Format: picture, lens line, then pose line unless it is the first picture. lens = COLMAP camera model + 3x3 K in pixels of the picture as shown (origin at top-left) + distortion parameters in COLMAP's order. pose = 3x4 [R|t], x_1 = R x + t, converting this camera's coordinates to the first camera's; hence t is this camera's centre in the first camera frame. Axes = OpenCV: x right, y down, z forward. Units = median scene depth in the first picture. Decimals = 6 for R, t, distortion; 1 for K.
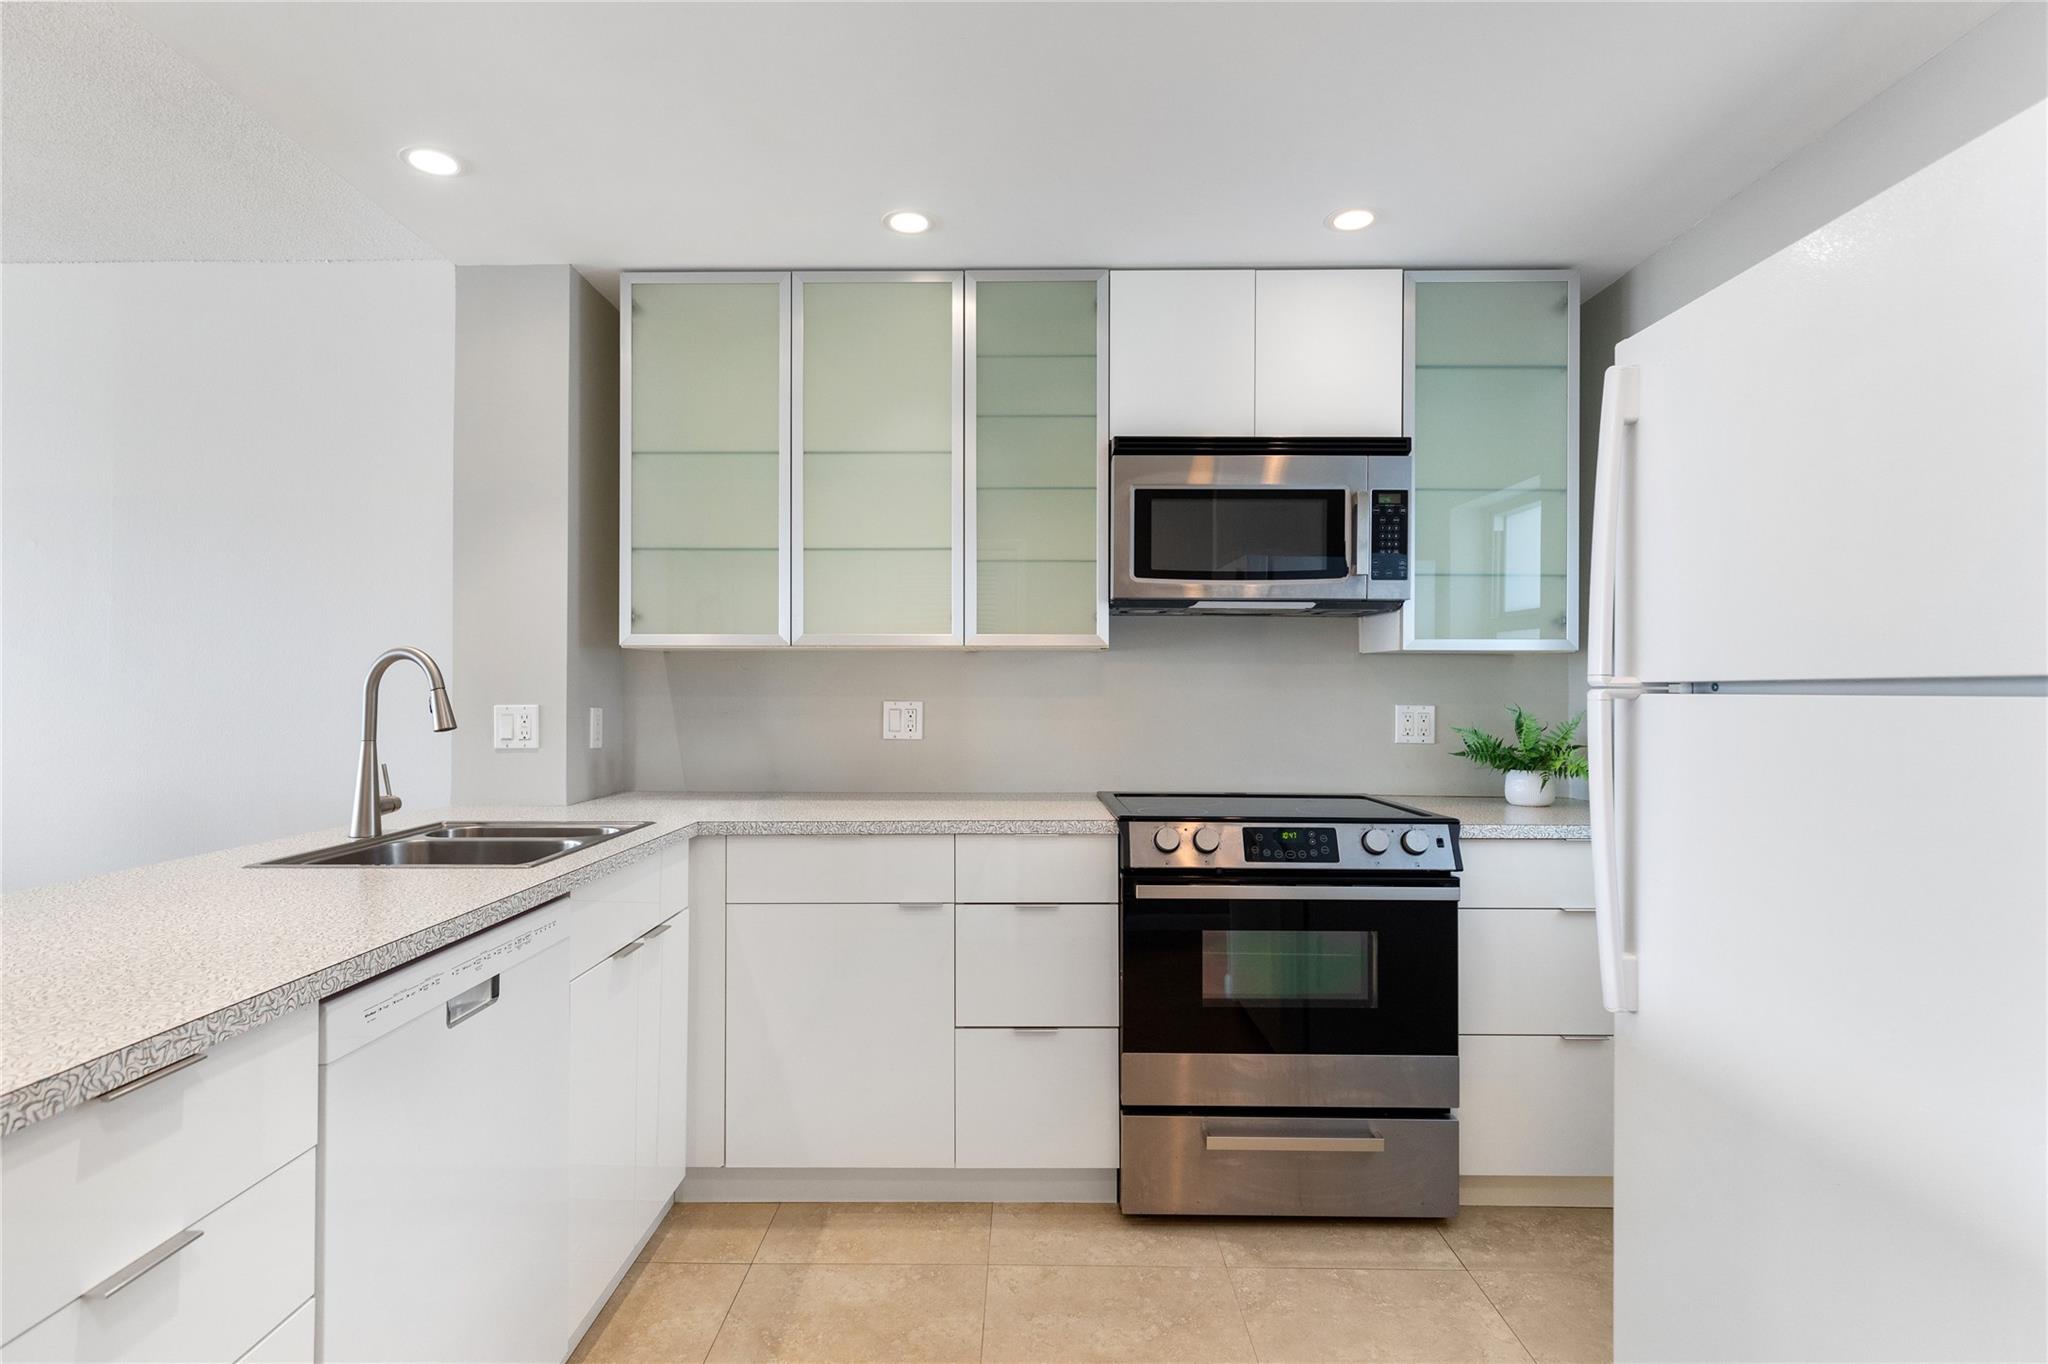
lens RADIAL K [[973.1, 0, 1012.4], [0, 973.1, 687.6], [0, 0, 1]] dist [0.001486, -0.001676]
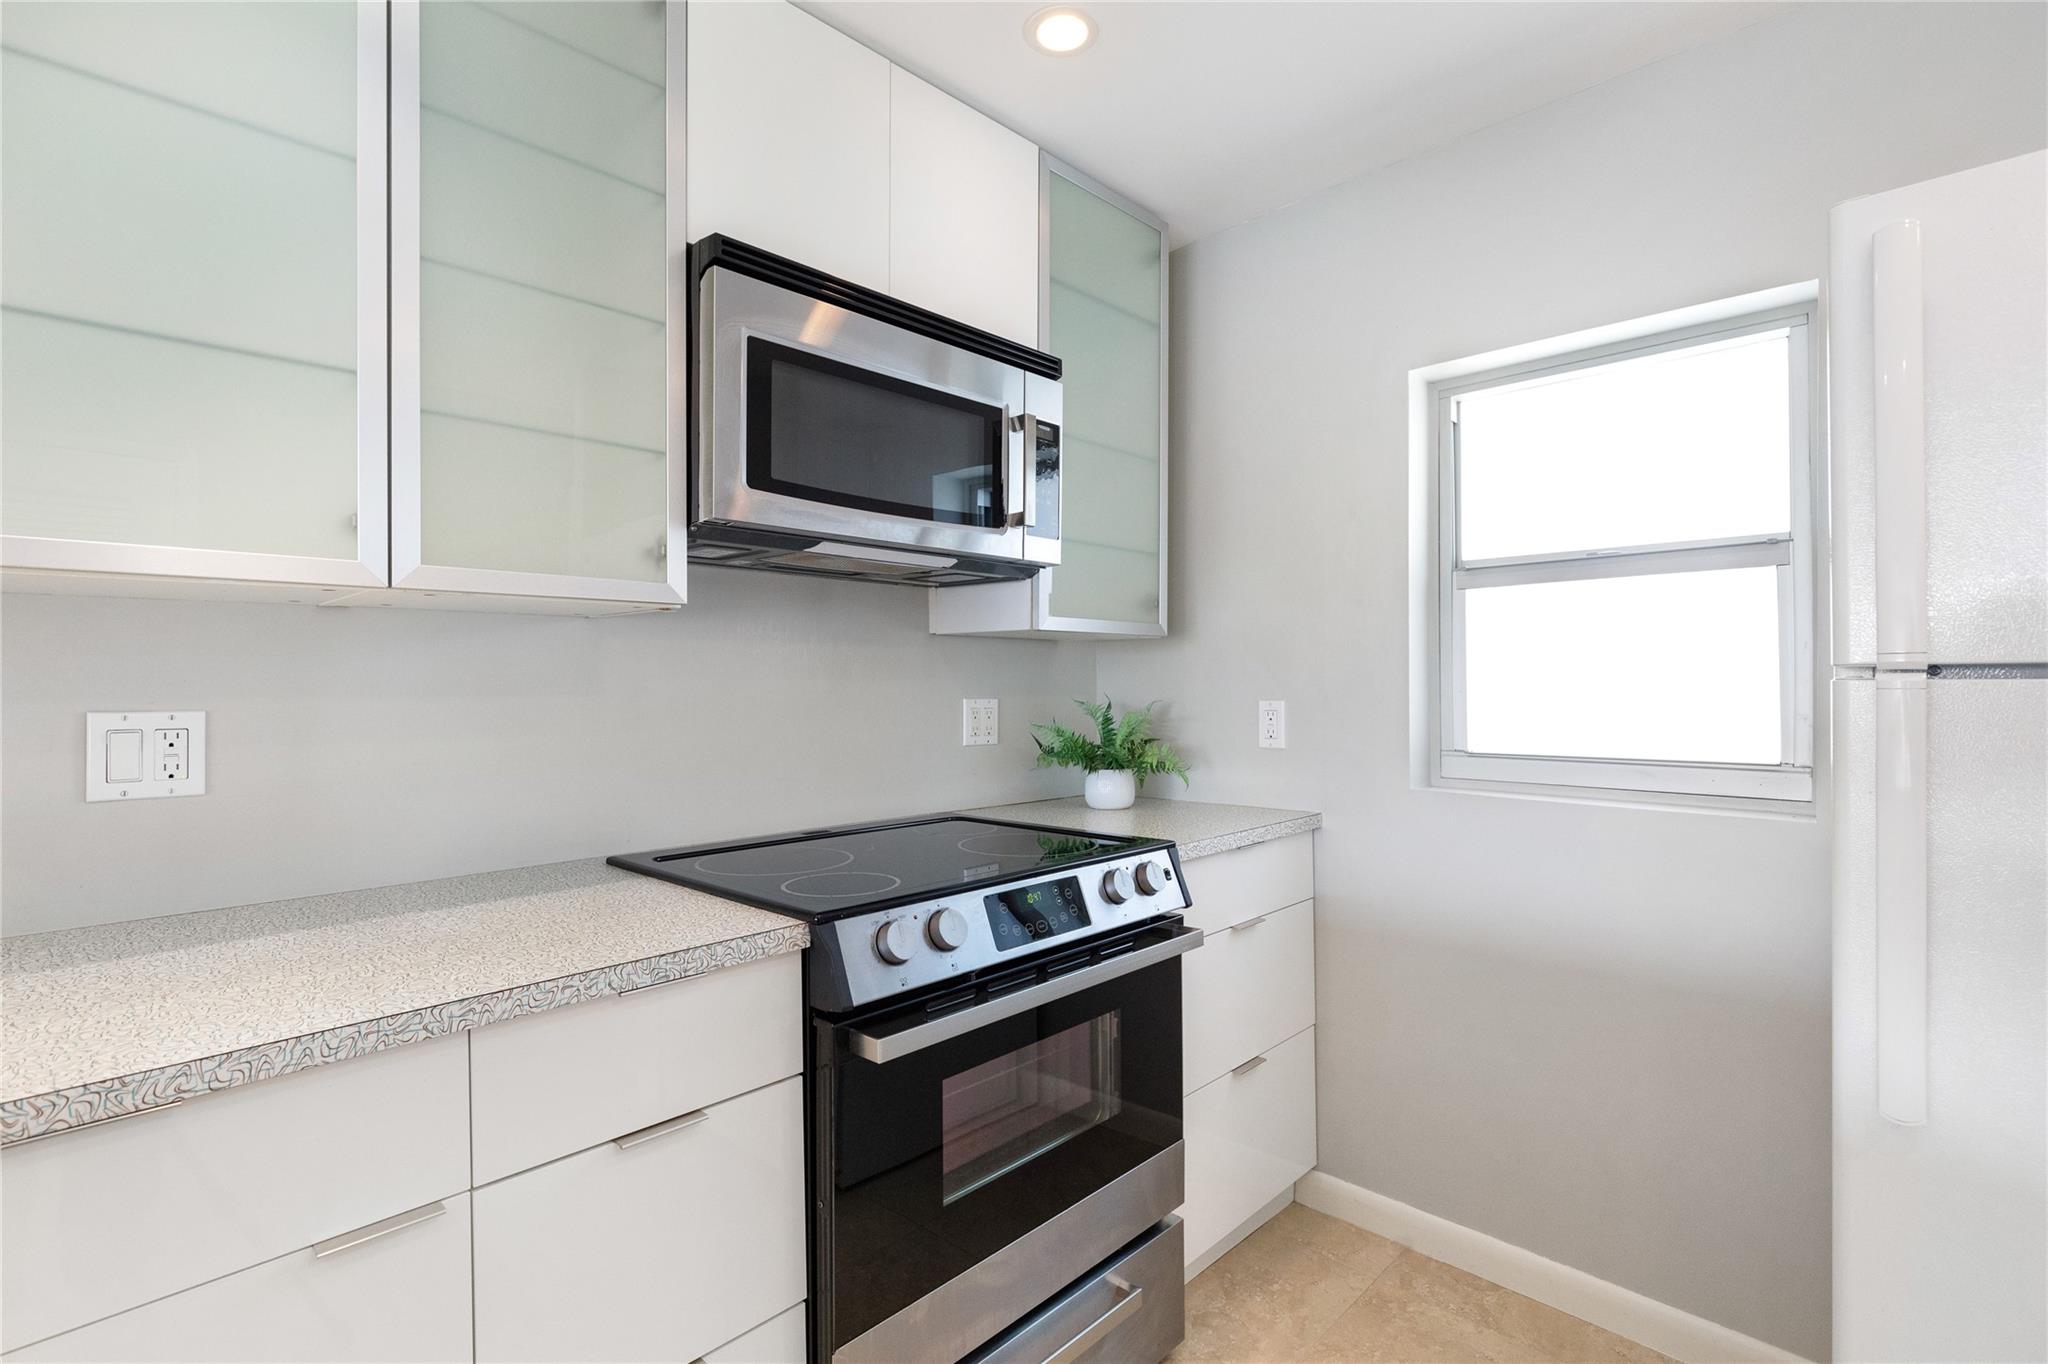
lens RADIAL K [[973.1, 0, 1014.9], [0, 973.1, 672.7], [0, 0, 1]] dist [0.001486, -0.001676]
pose [[0.692279, 0.000971, 0.721629, -0.179587], [0.003124, 0.999986, -0.004342, -0.000072], [-0.721623, 0.005260, 0.692266, 0.471176]]
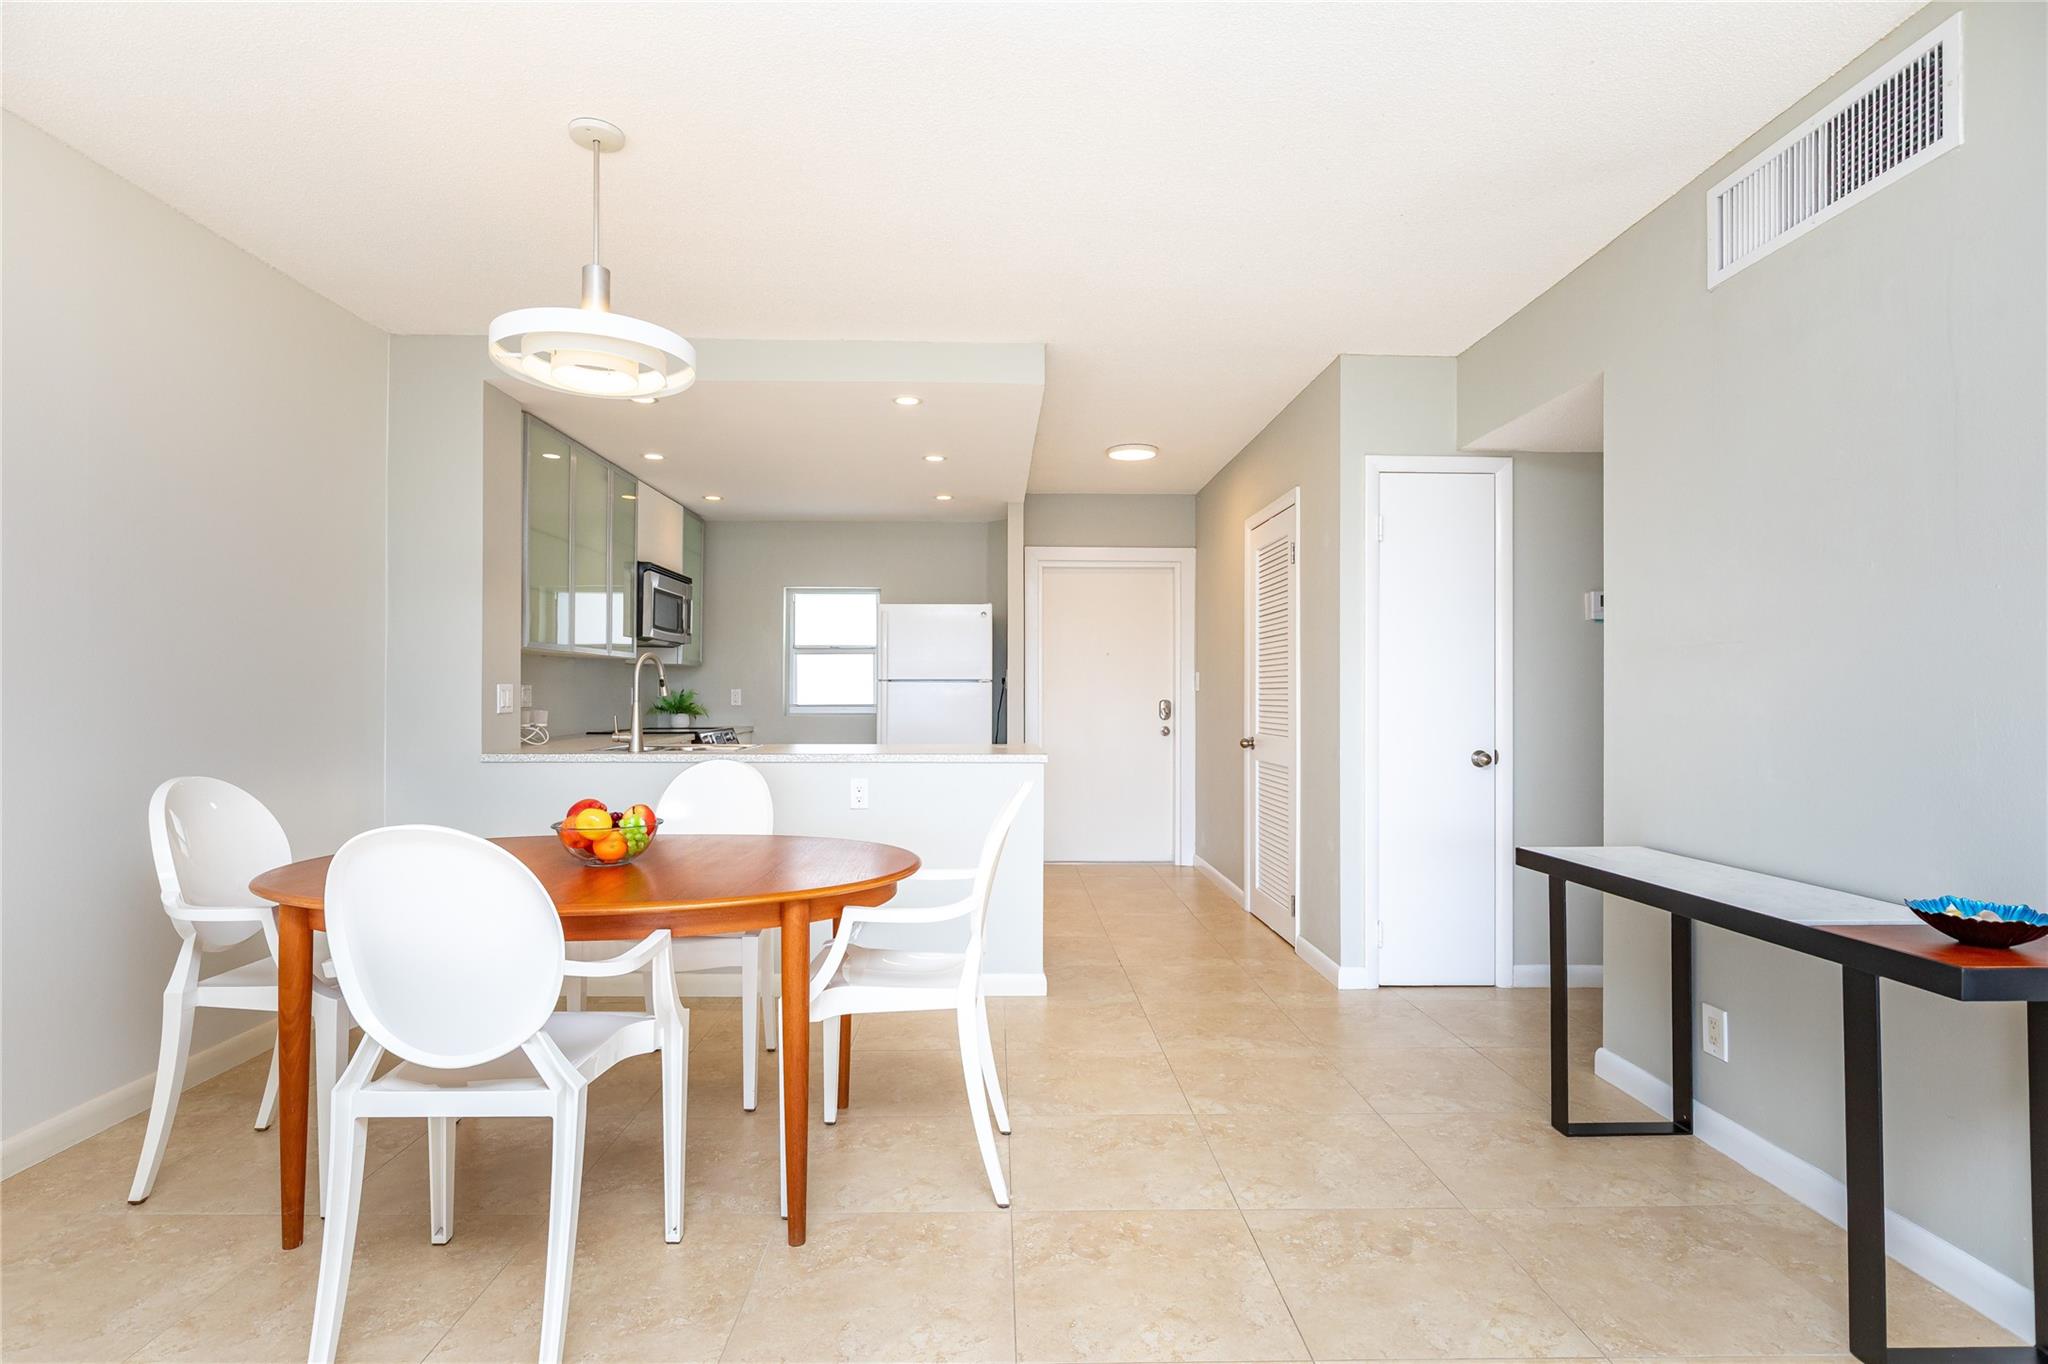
lens RADIAL K [[1030.6, 0, 1001.5], [0, 1030.6, 680.1], [0, 0, 1]] dist [0.008170, -0.003362]
pose [[-0.021614, 0.007909, 0.999735, -2.148933], [-0.006345, 0.999947, -0.008048, 0.016490], [-0.999746, -0.006518, -0.021563, 0.266243]]
